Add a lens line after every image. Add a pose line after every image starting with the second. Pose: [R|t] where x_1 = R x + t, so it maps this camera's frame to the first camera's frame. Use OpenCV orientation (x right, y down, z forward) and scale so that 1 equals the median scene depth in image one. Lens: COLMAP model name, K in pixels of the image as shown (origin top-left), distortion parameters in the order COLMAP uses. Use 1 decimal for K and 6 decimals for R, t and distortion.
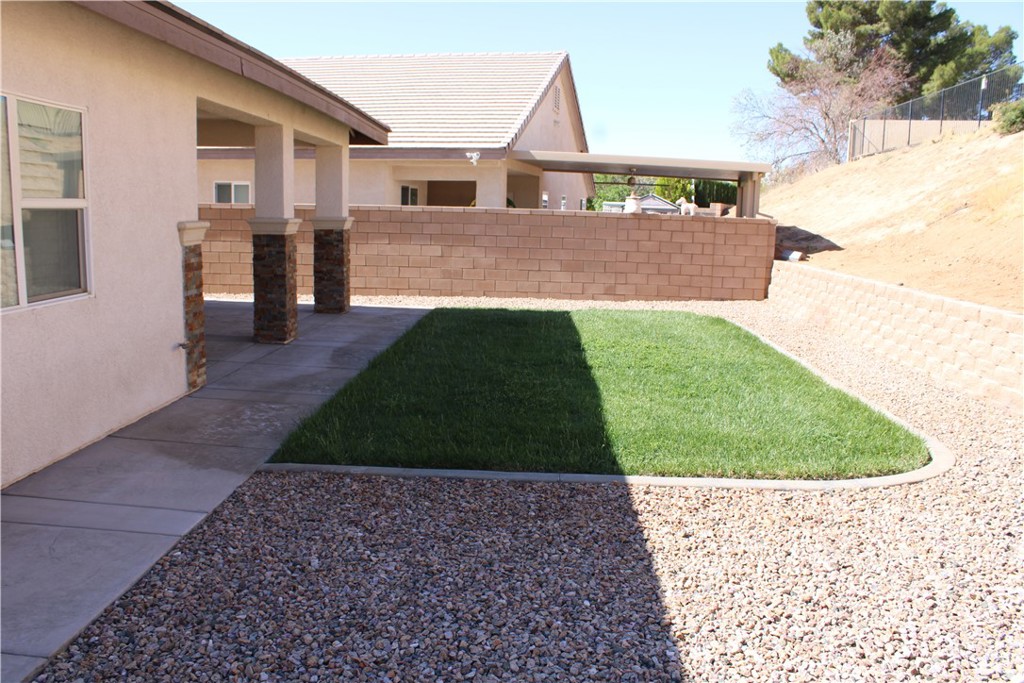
lens RADIAL K [[864.8, 0, 512.0], [0, 864.8, 341.5], [0, 0, 1]] dist [-0.166774, 0.177156]
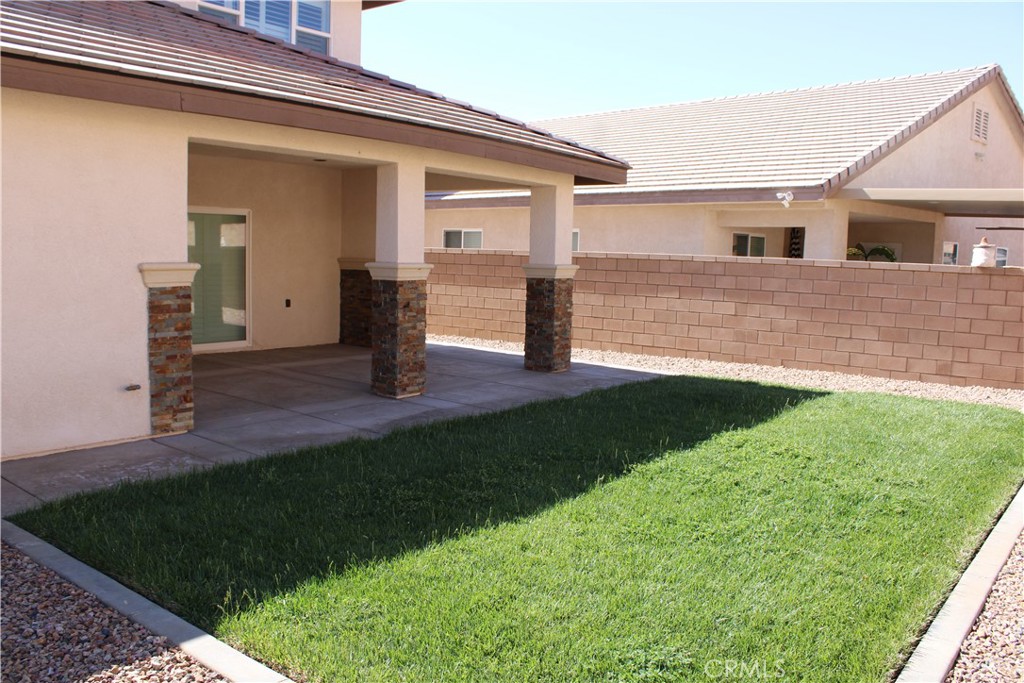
lens RADIAL K [[864.8, 0, 512.0], [0, 864.8, 341.5], [0, 0, 1]] dist [-0.166774, 0.177156]
pose [[0.810463, 0.057417, -0.582969, 0.249805], [-0.094139, 0.995016, -0.032875, -0.026577], [0.578176, 0.081524, 0.811829, 0.208283]]
